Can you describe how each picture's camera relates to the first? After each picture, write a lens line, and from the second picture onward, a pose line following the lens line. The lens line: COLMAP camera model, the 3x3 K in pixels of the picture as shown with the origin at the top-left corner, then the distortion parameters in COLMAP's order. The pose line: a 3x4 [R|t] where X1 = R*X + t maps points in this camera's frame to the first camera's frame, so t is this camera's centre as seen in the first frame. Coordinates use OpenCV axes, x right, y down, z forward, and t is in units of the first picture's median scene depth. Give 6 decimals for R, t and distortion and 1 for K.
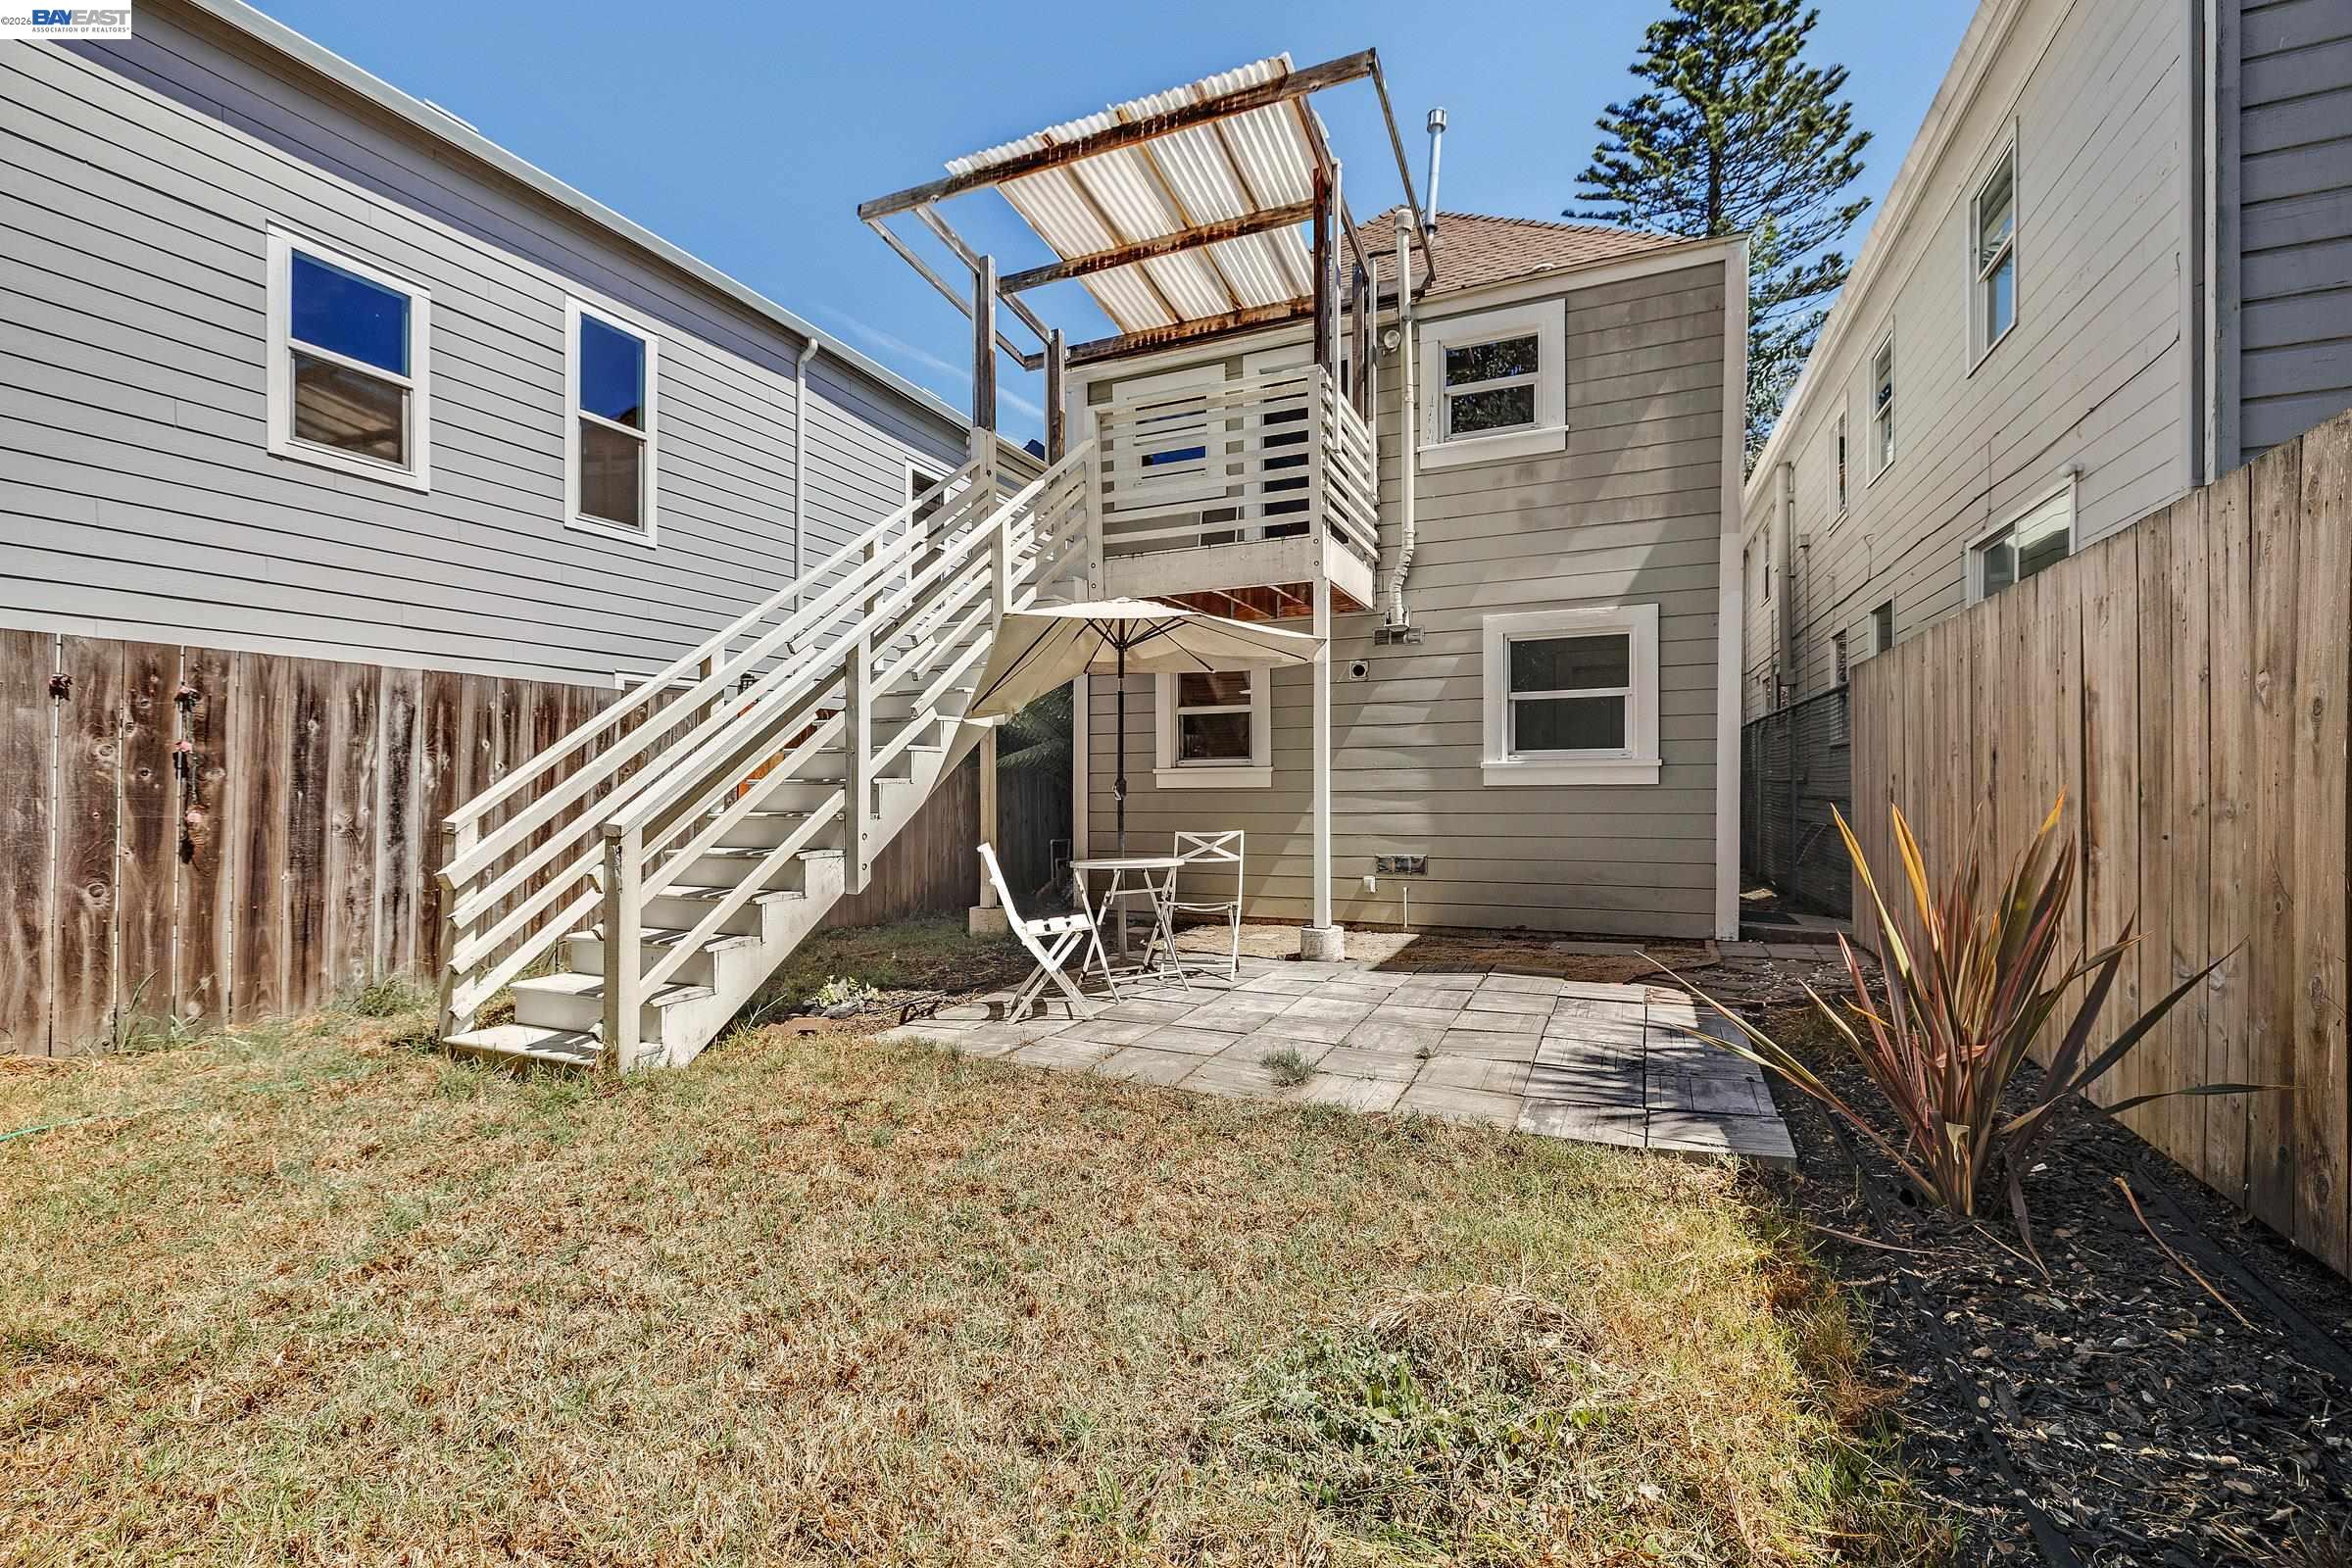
lens RADIAL K [[985.8, 0, 1152.9], [0, 985.8, 787.8], [0, 0, 1]] dist [-0.000828, 0.000293]
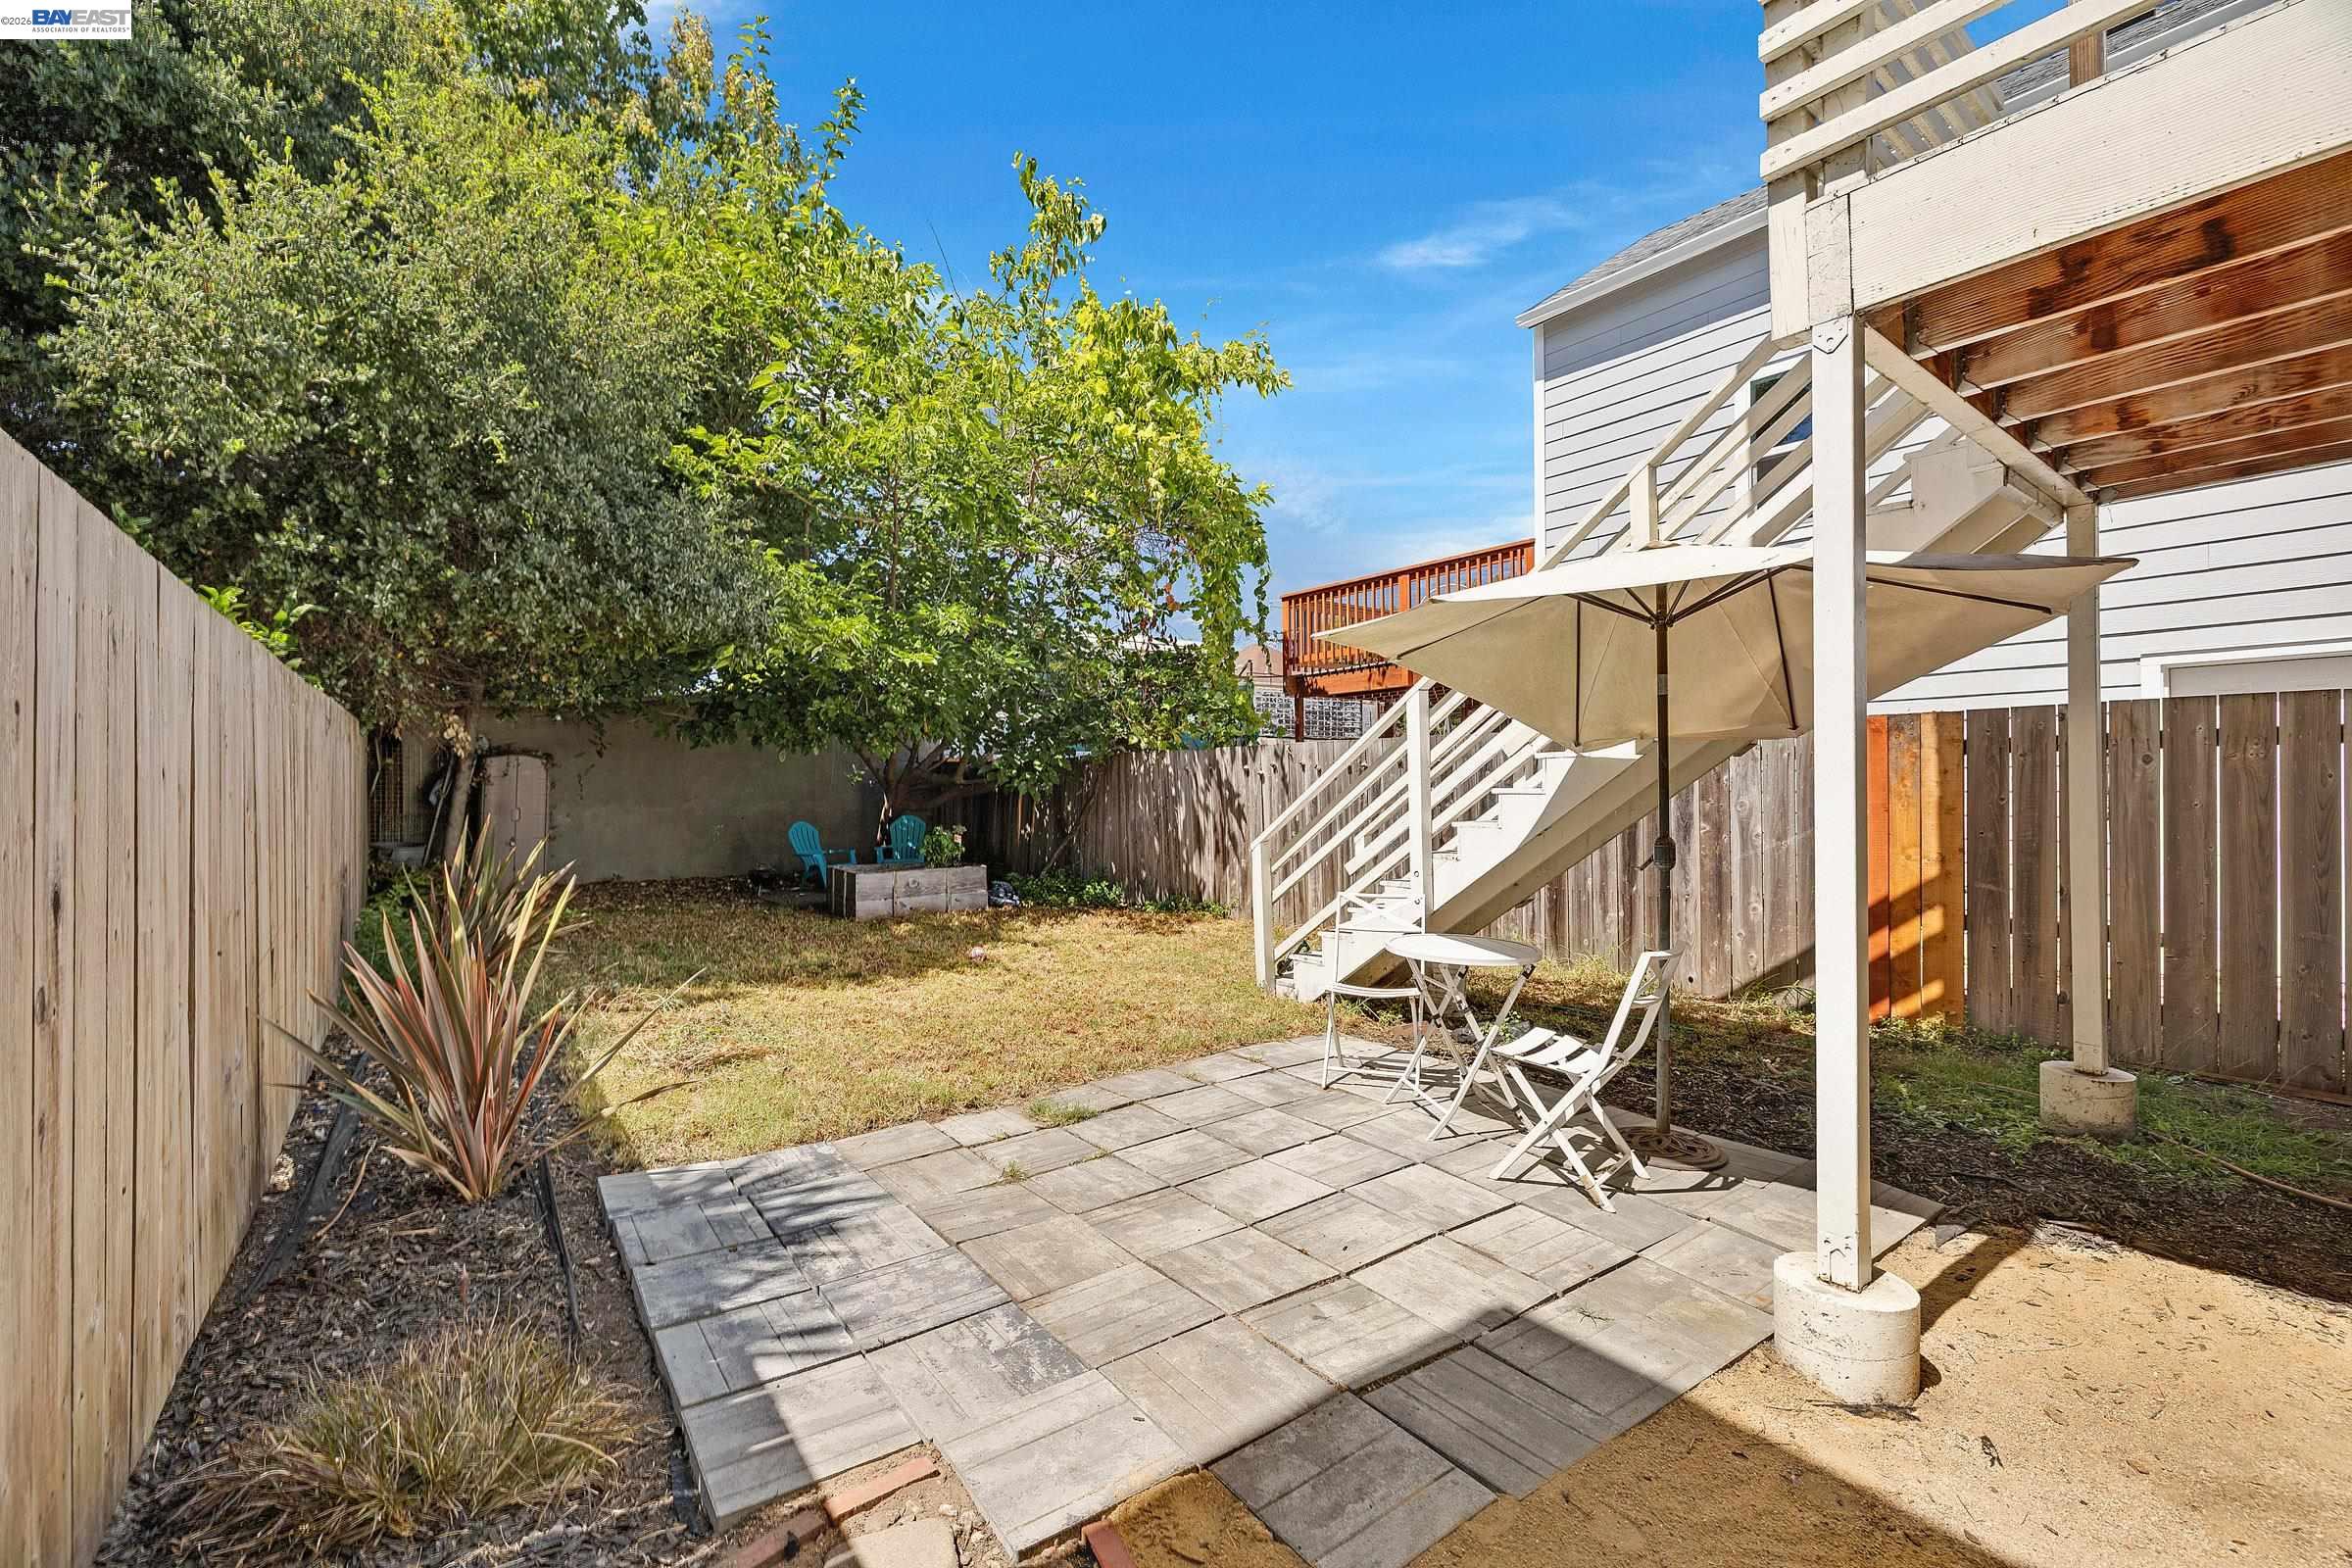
lens RADIAL K [[985.8, 0, 1174.2], [0, 985.8, 772.2], [0, 0, 1]] dist [-0.000828, 0.000293]
pose [[-0.450569, 0.002416, -0.892738, 0.580757], [0.001464, 0.999997, 0.001967, -0.046577], [0.892740, -0.000421, -0.450571, 0.896795]]
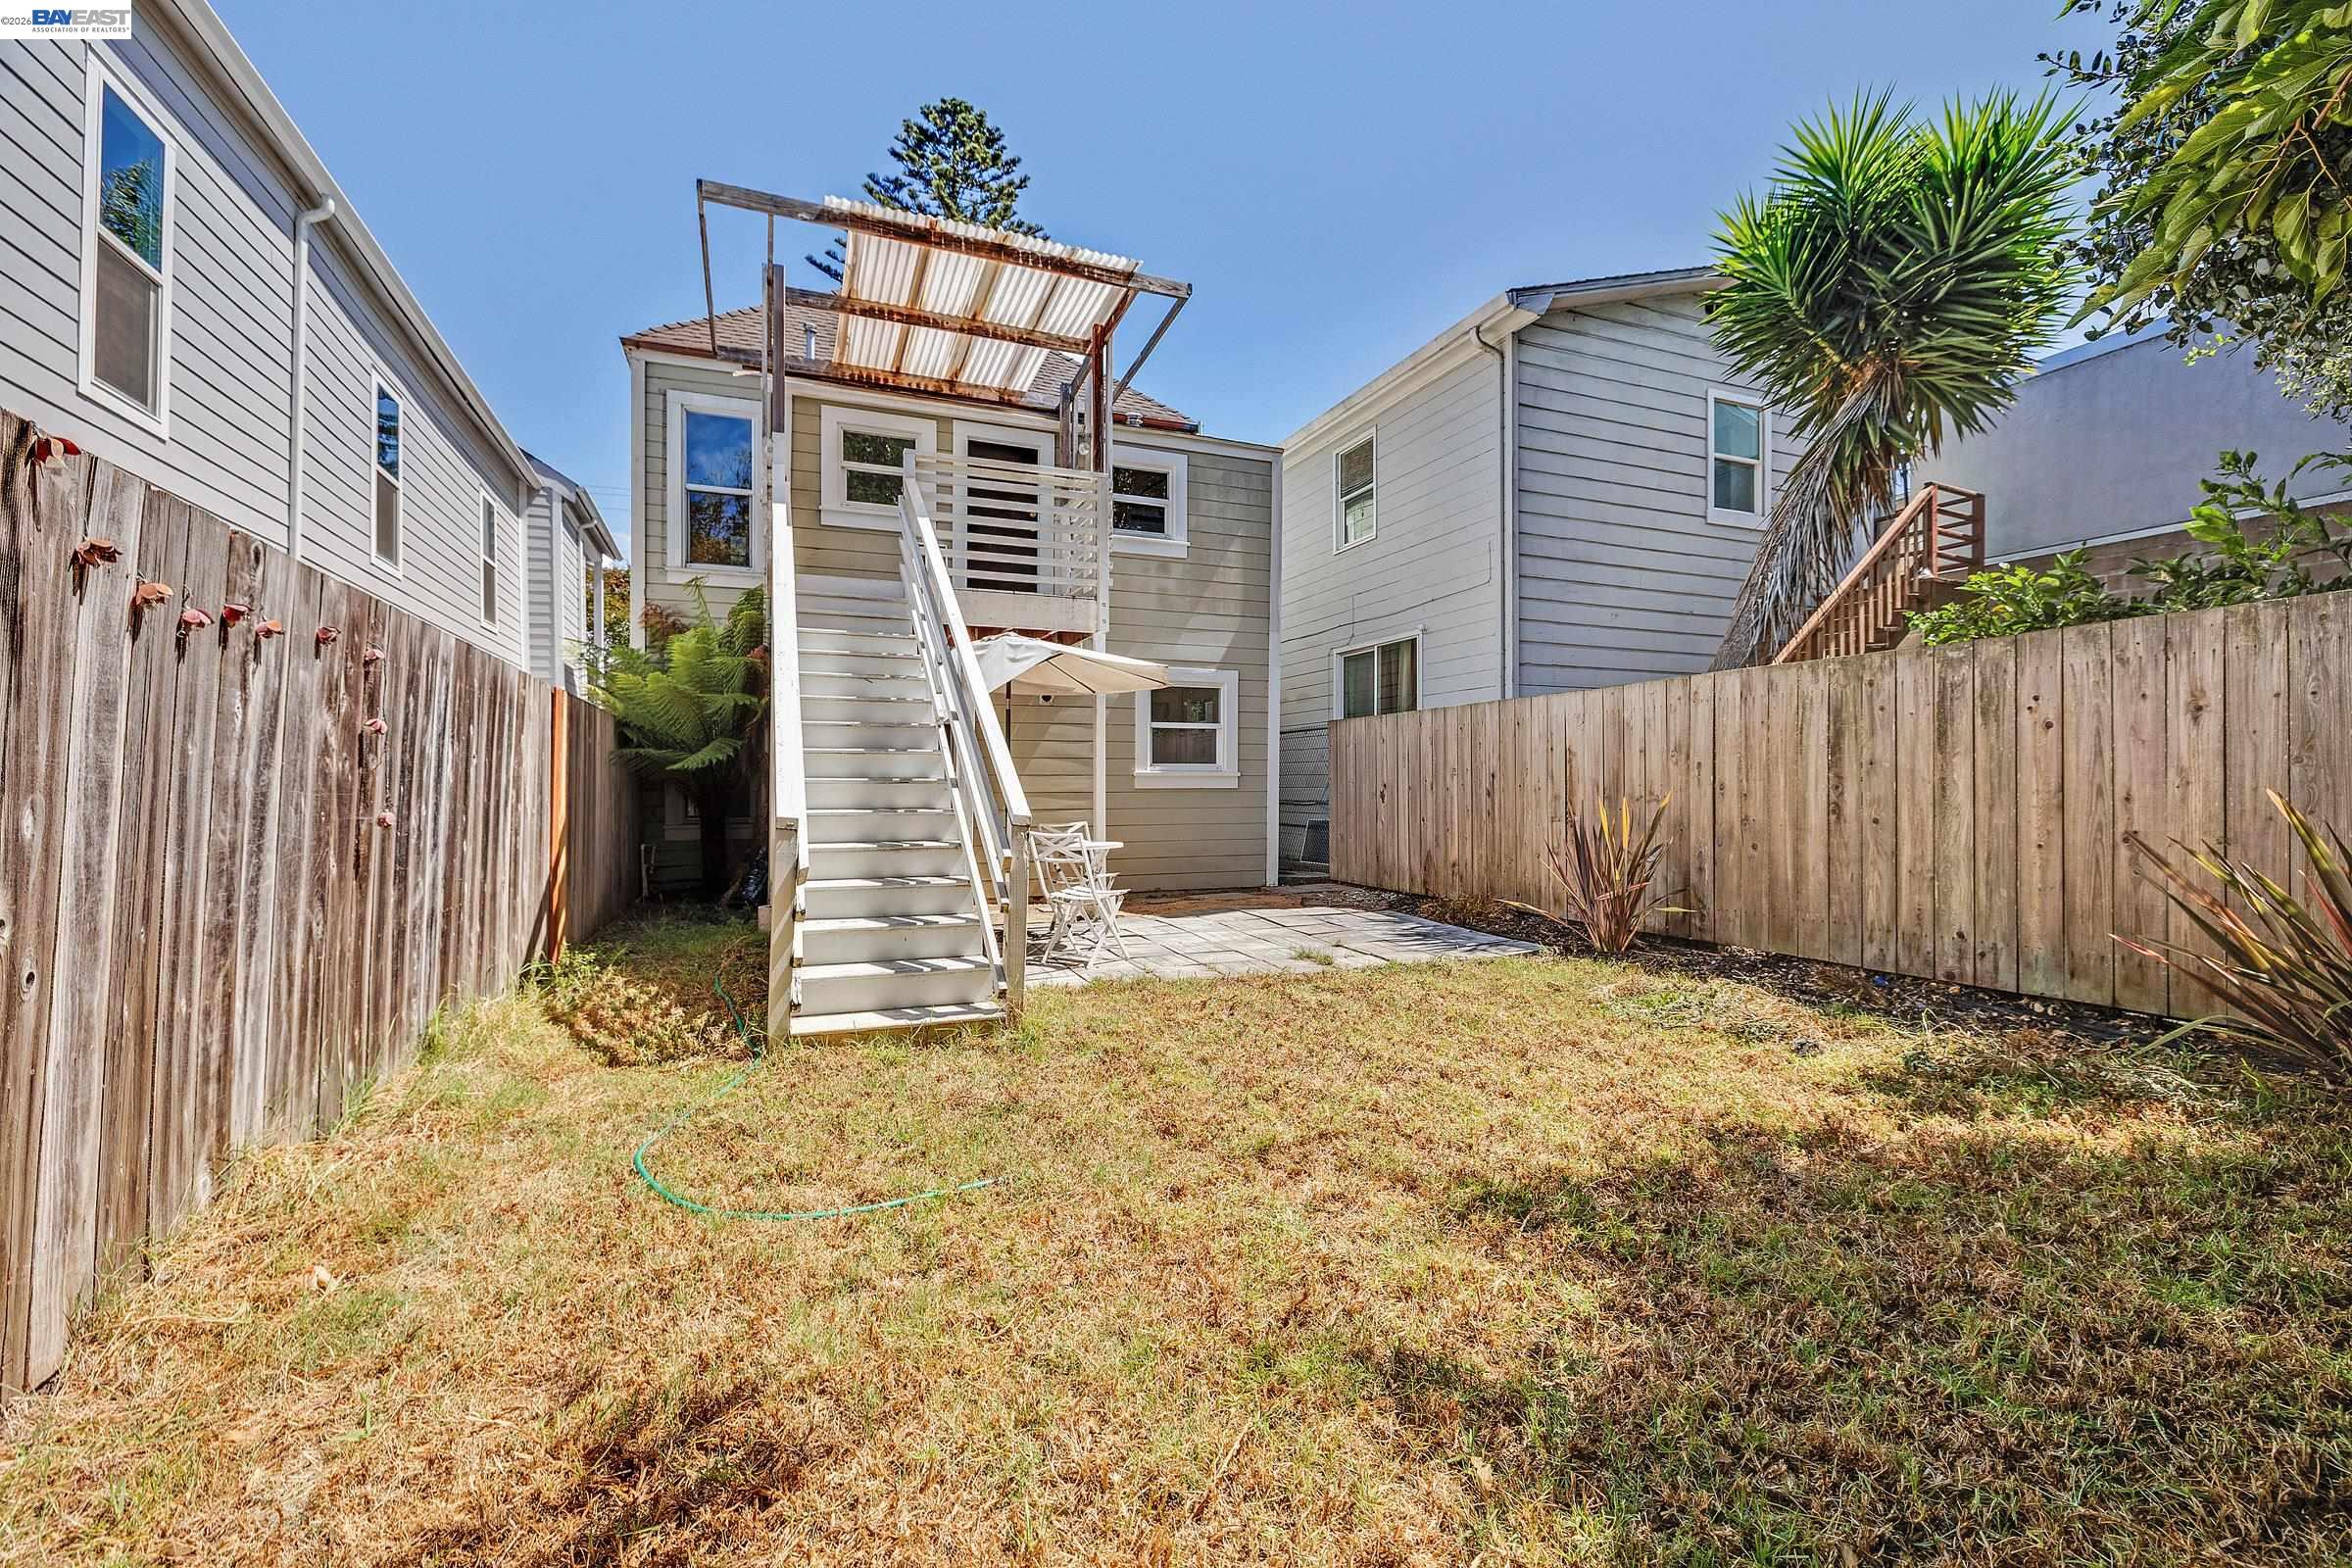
lens RADIAL K [[985.8, 0, 1166.1], [0, 985.8, 775.9], [0, 0, 1]] dist [-0.000828, 0.000293]
pose [[0.695758, 0.015387, 0.718111, -0.686040], [-0.003699, 0.999834, -0.017840, 0.005015], [-0.718266, 0.009756, 0.695700, 0.011019]]
